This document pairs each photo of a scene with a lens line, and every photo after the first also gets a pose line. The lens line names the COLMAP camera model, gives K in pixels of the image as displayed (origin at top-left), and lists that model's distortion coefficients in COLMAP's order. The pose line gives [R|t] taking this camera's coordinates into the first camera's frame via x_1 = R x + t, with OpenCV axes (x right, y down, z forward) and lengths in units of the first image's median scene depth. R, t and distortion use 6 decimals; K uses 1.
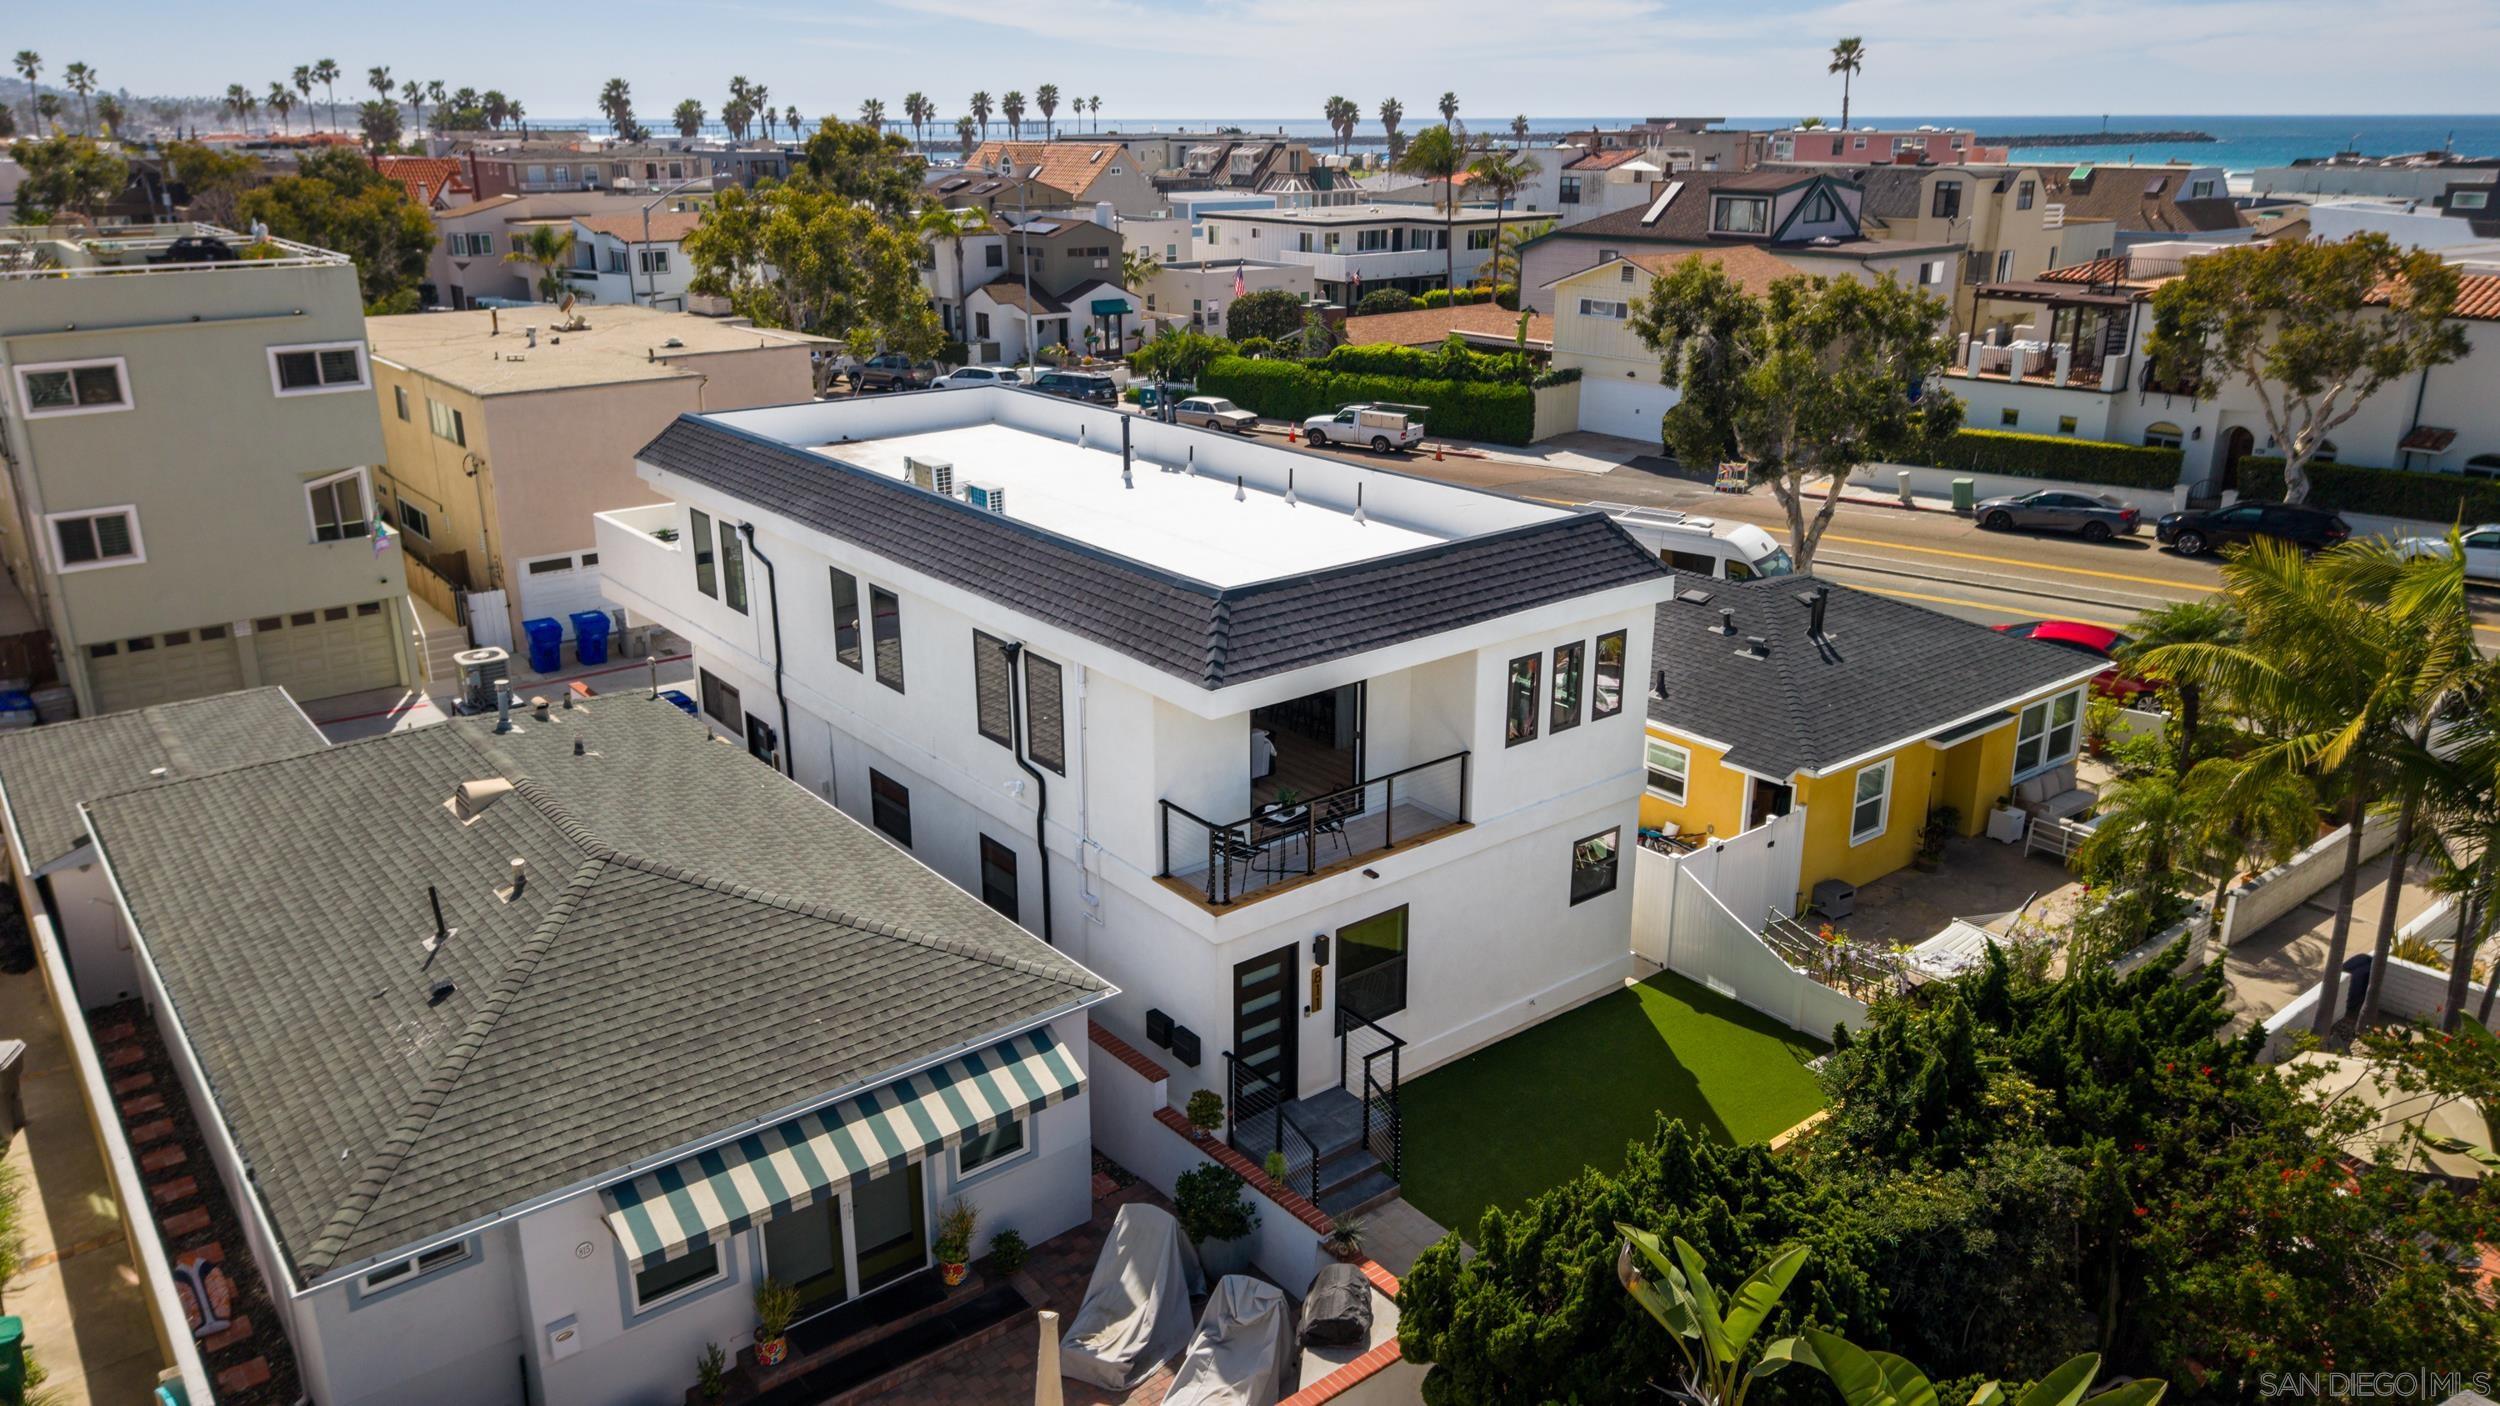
lens RADIAL K [[1719.7, 0, 1250.0], [0, 1719.7, 703.0], [0, 0, 1]] dist [0.008516, -0.001792]
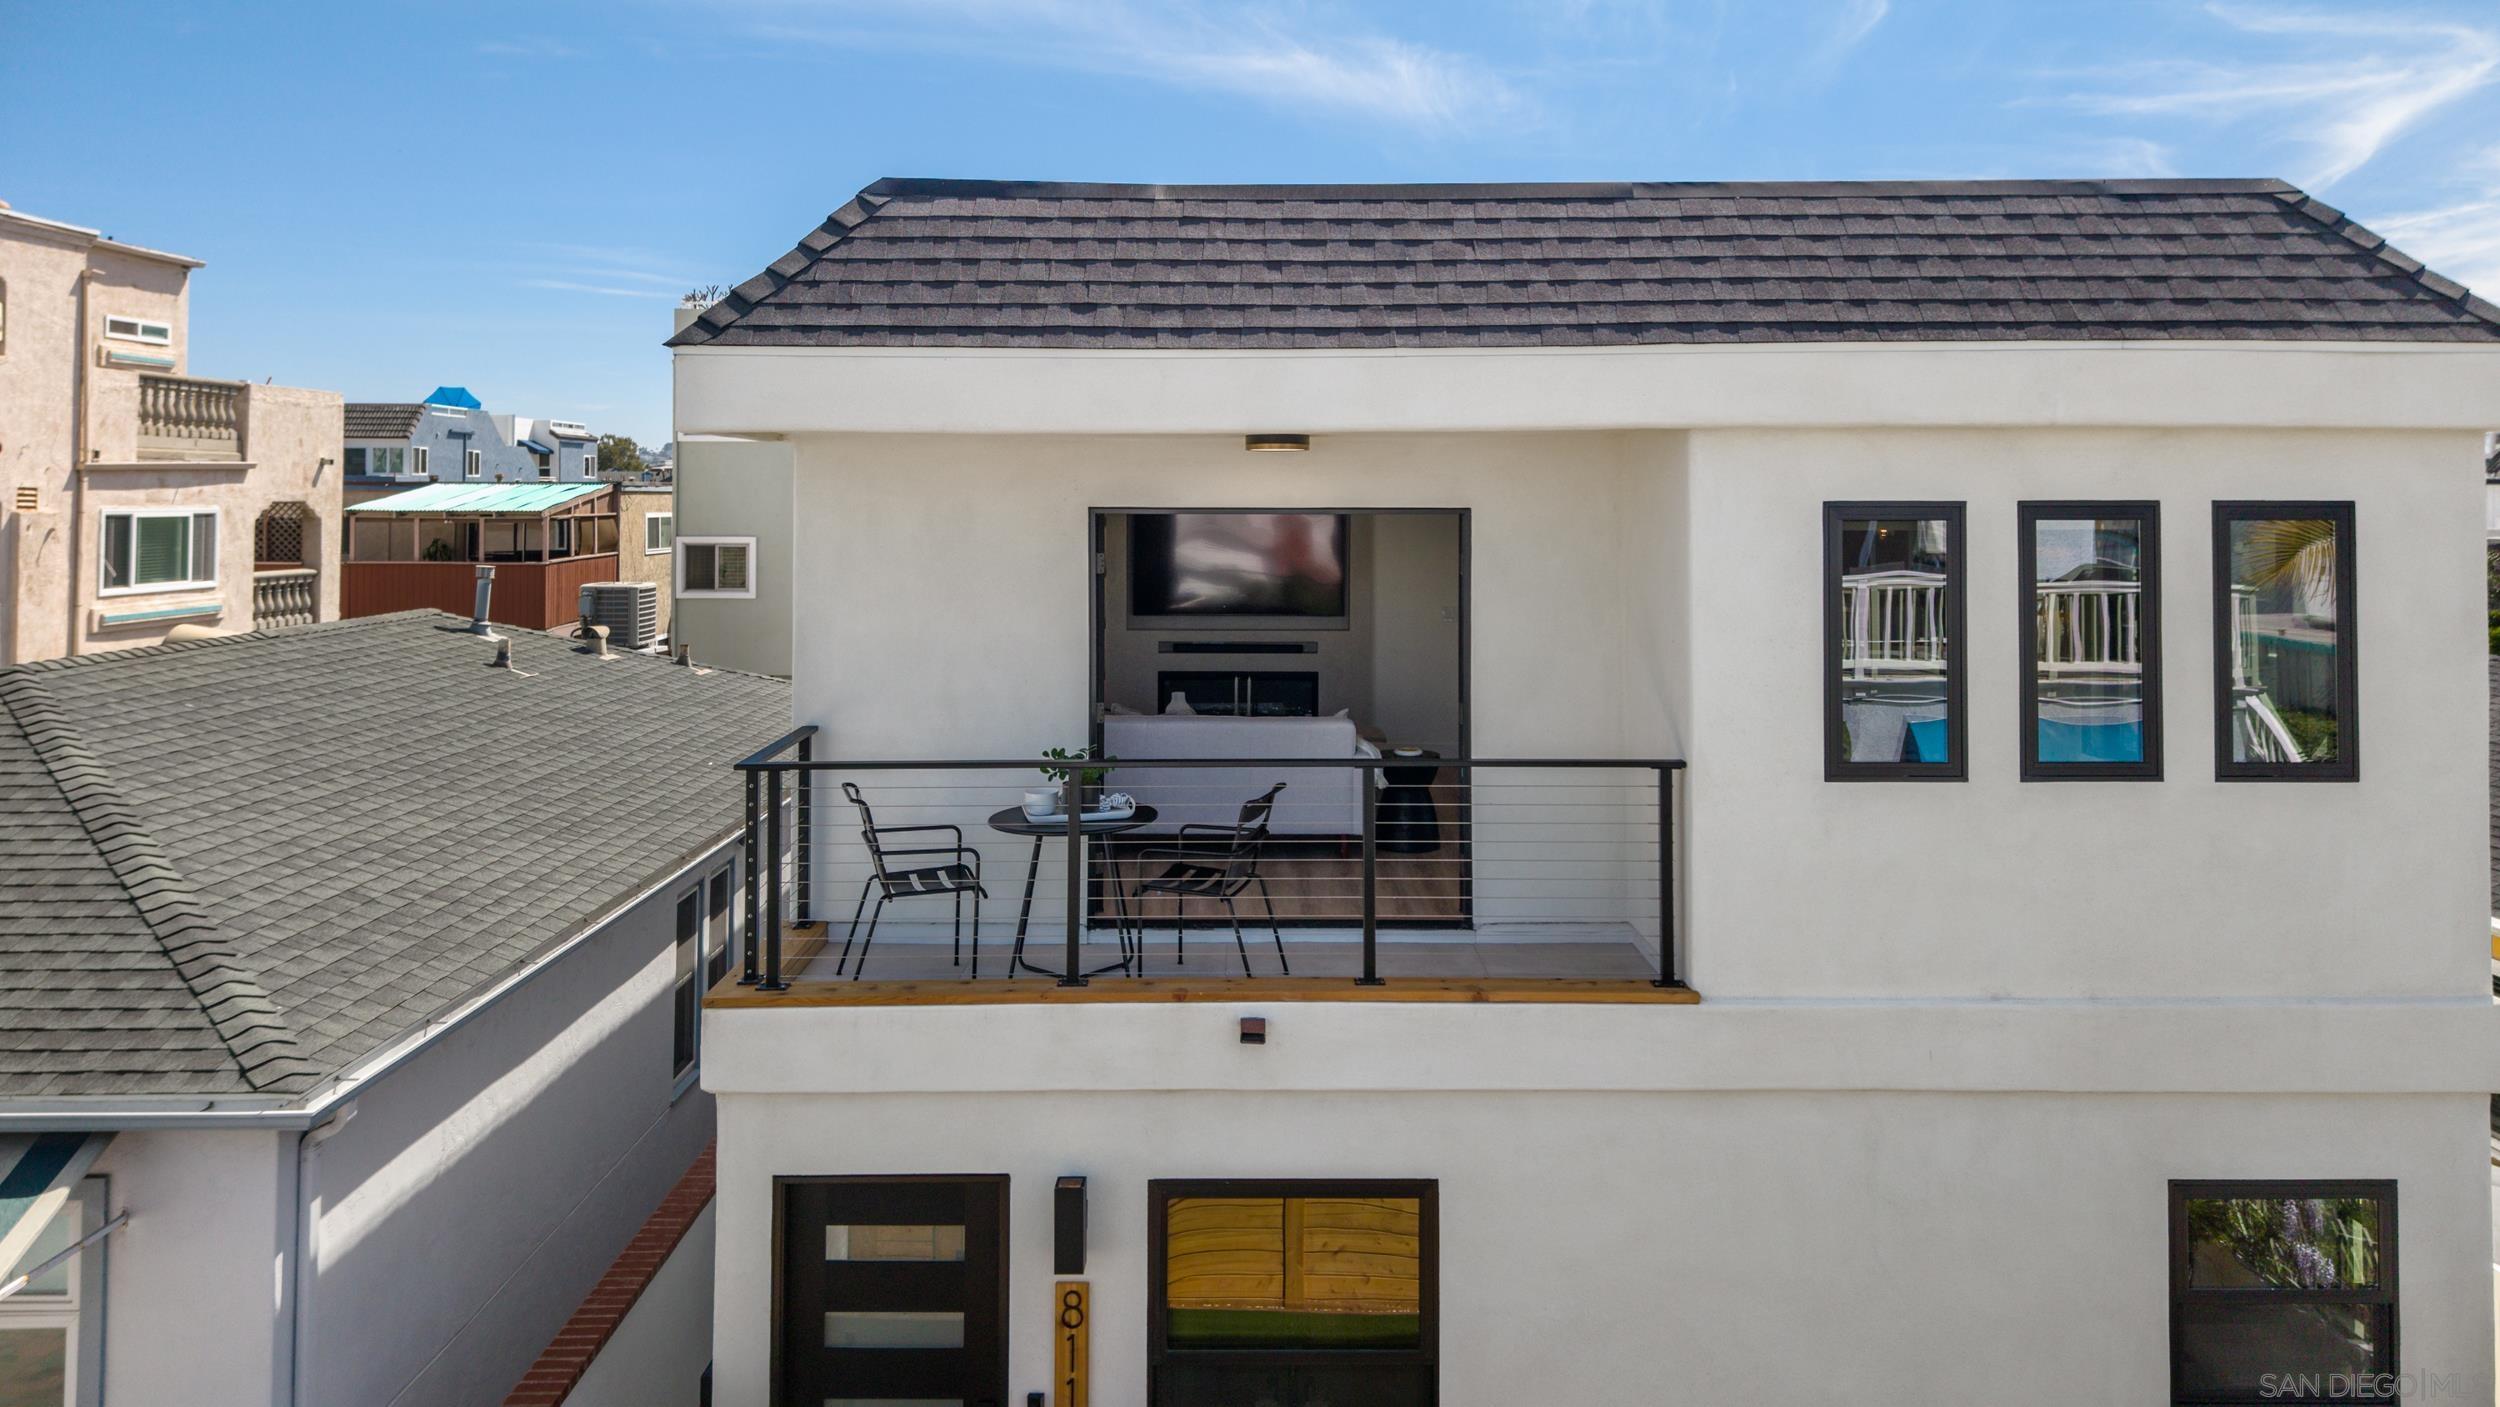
lens RADIAL K [[1747.2, 0, 1254.2], [0, 1747.2, 486.1], [0, 0, 1]] dist [0.009562, 0.001446]
pose [[0.774127, -0.009835, -0.632954, 0.186435], [-0.199809, 0.944969, -0.259057, 0.055777], [0.600670, 0.327013, 0.729560, 0.456243]]
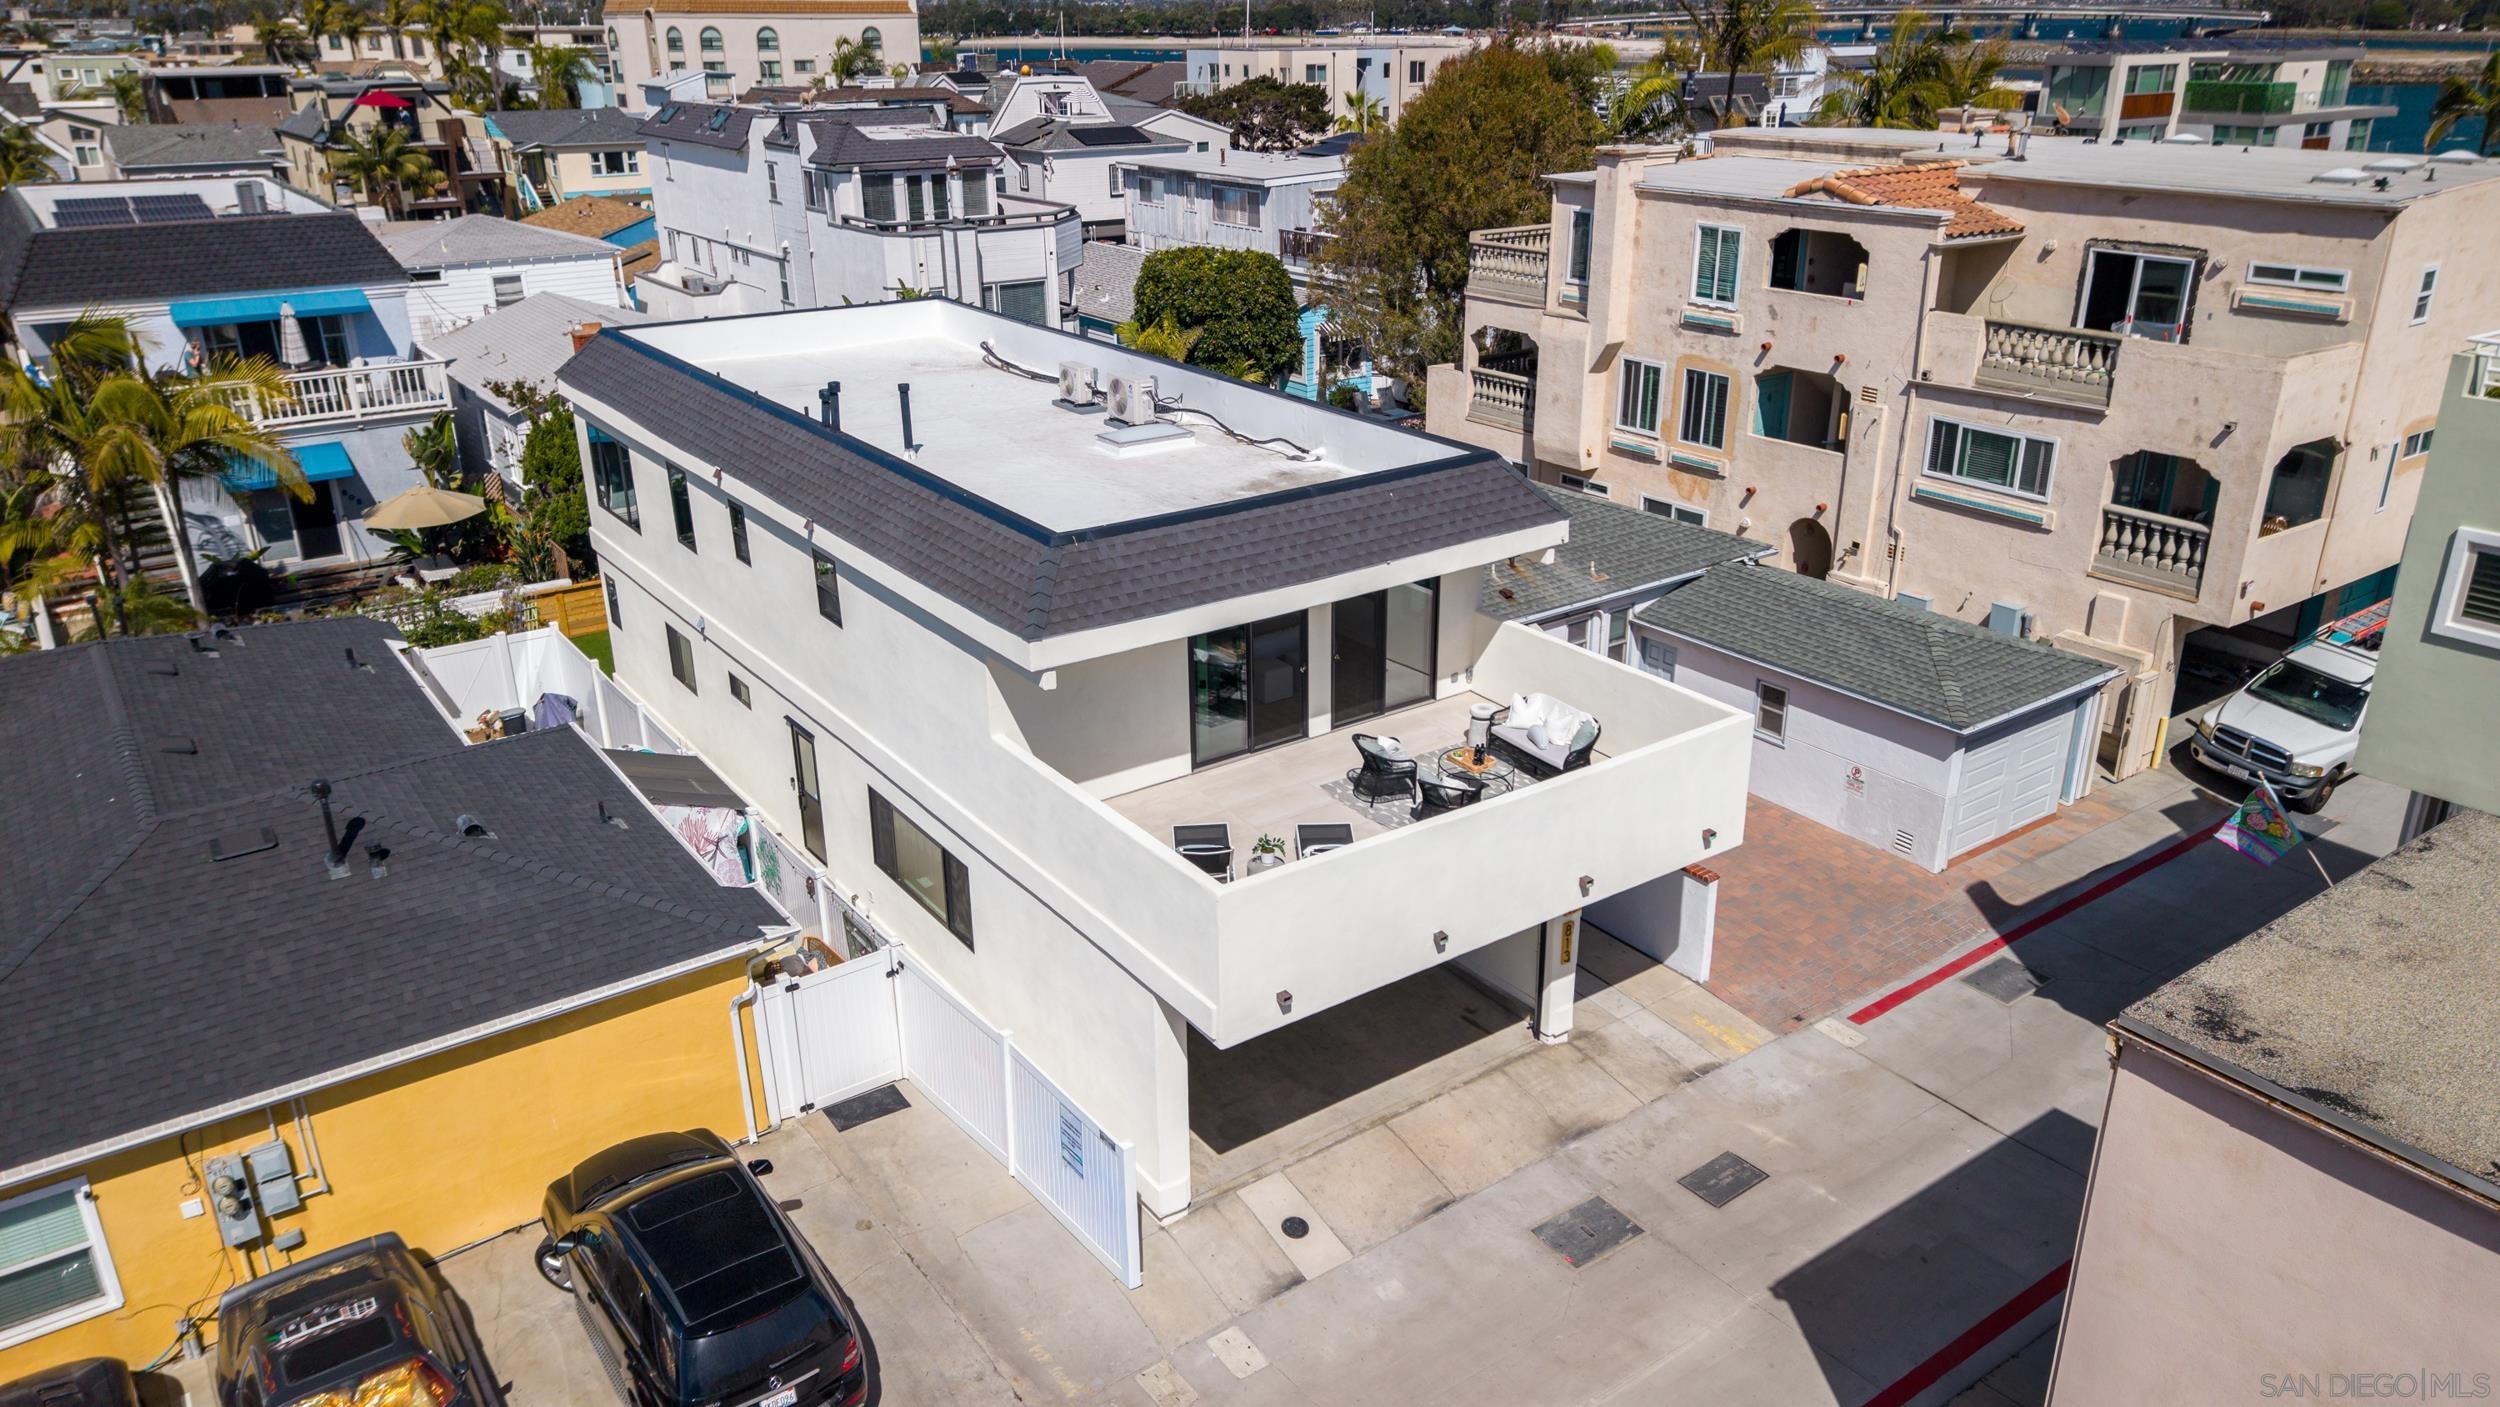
lens RADIAL K [[1719.7, 0, 1250.0], [0, 1719.7, 703.5], [0, 0, 1]] dist [0.008516, -0.001792]
pose [[-0.998295, -0.018092, 0.055493, -0.256031], [0.022329, 0.760042, 0.649491, -0.510433], [-0.053927, 0.649623, -0.758342, 1.500708]]
